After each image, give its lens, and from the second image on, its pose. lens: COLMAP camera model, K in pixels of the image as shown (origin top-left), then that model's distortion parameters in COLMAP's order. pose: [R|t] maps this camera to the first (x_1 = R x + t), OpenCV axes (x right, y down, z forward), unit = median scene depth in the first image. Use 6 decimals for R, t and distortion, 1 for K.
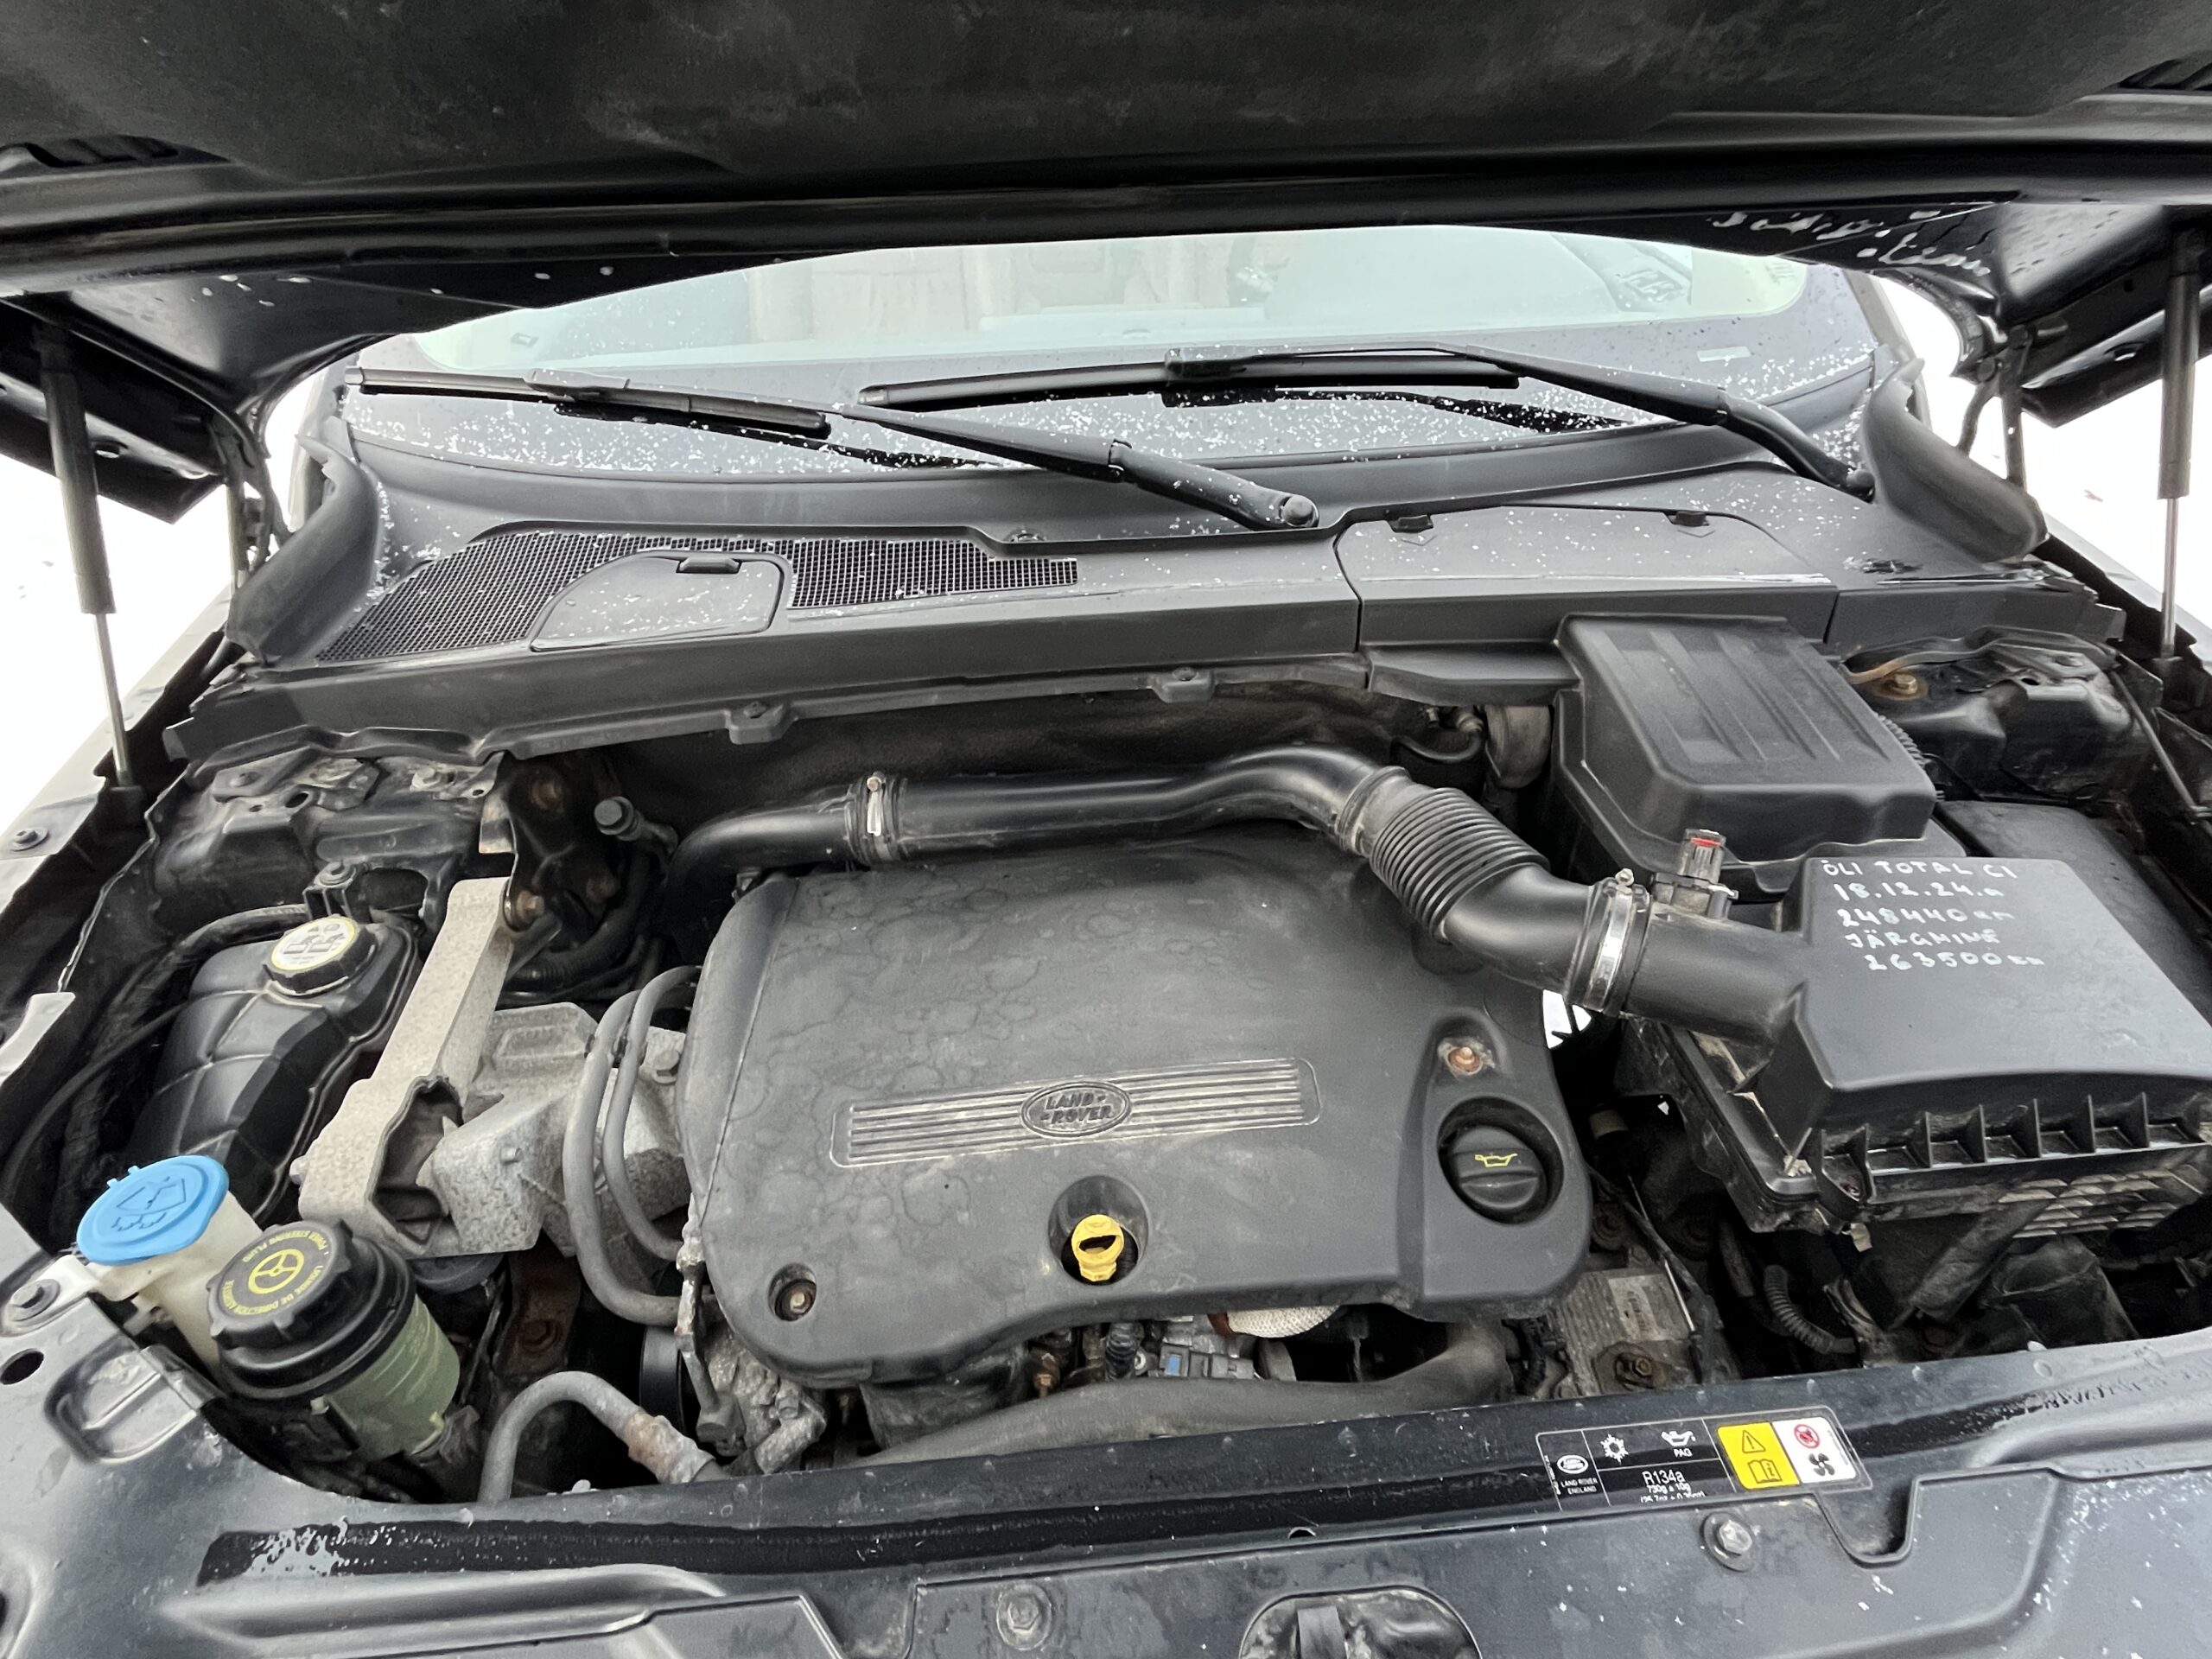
lens RADIAL K [[1083.1, 0, 1112.4], [0, 1083.1, 825.2], [0, 0, 1]] dist [-0.005375, -0.000445]
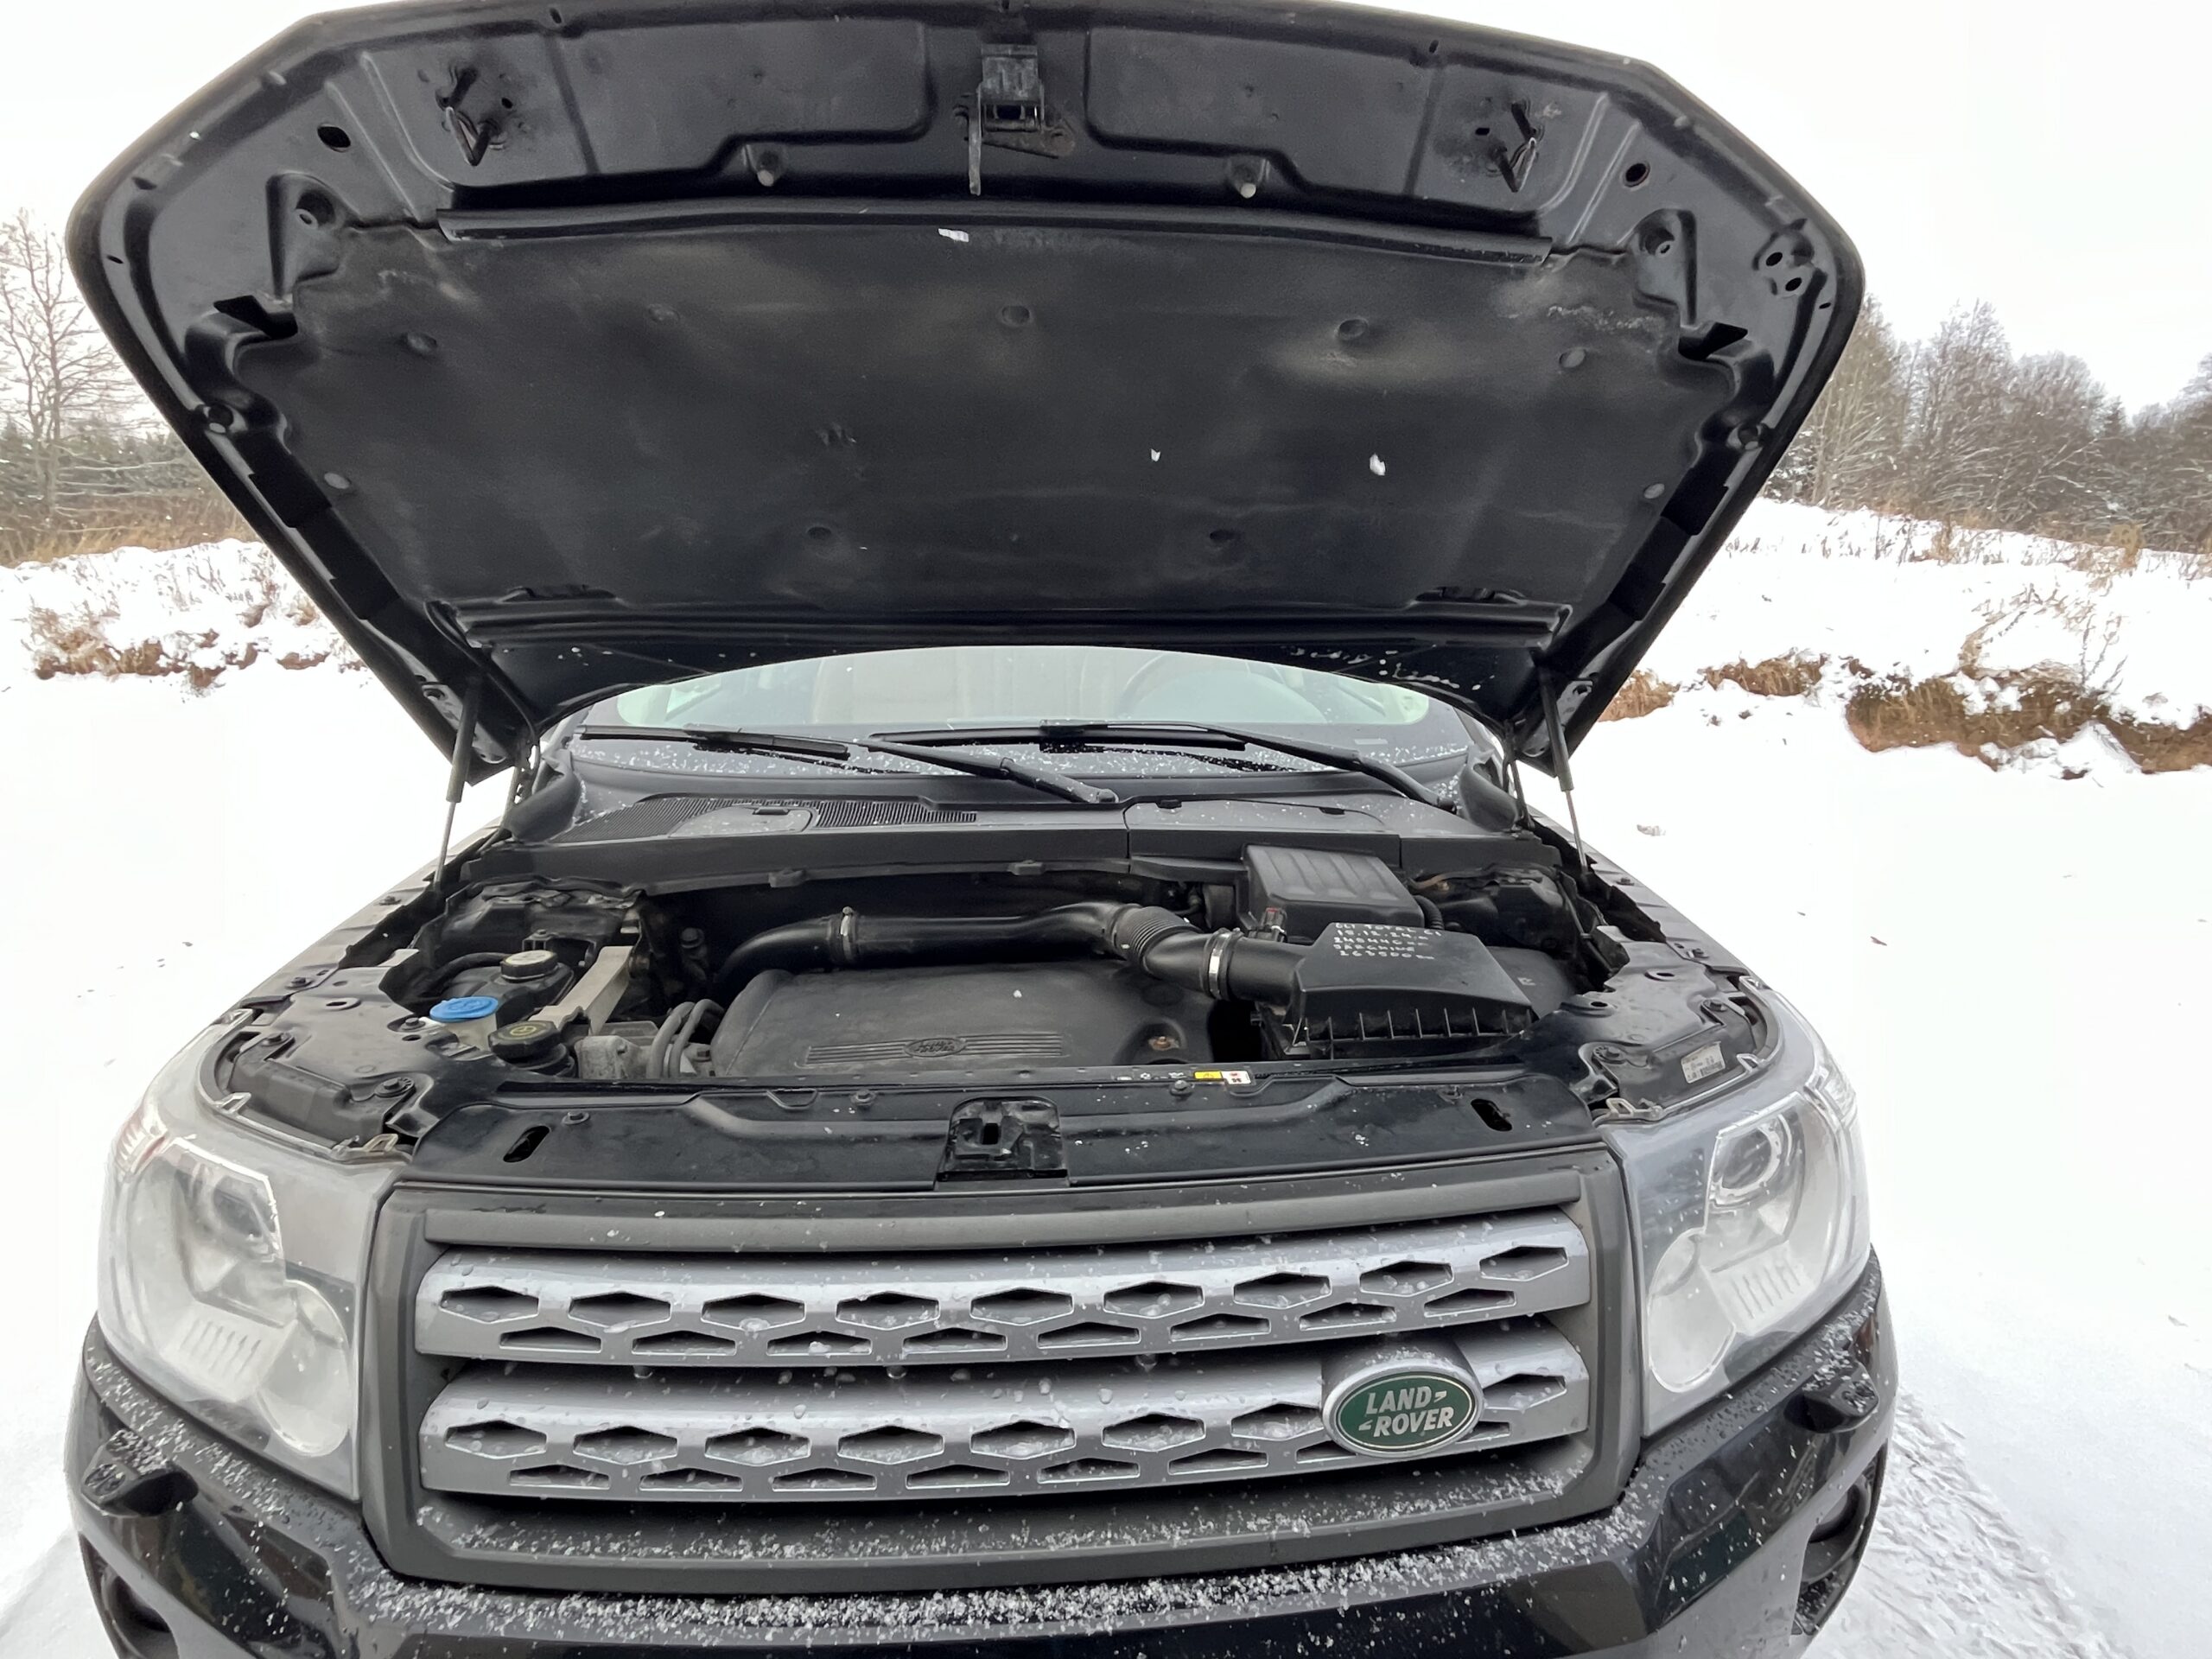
lens RADIAL K [[1083.1, 0, 1112.4], [0, 1083.1, 825.2], [0, 0, 1]] dist [-0.005375, -0.000445]
pose [[0.999581, 0.027852, -0.007883, 0.221454], [-0.028498, 0.899156, -0.436699, 0.591281], [-0.005075, 0.436741, 0.899573, -0.650296]]
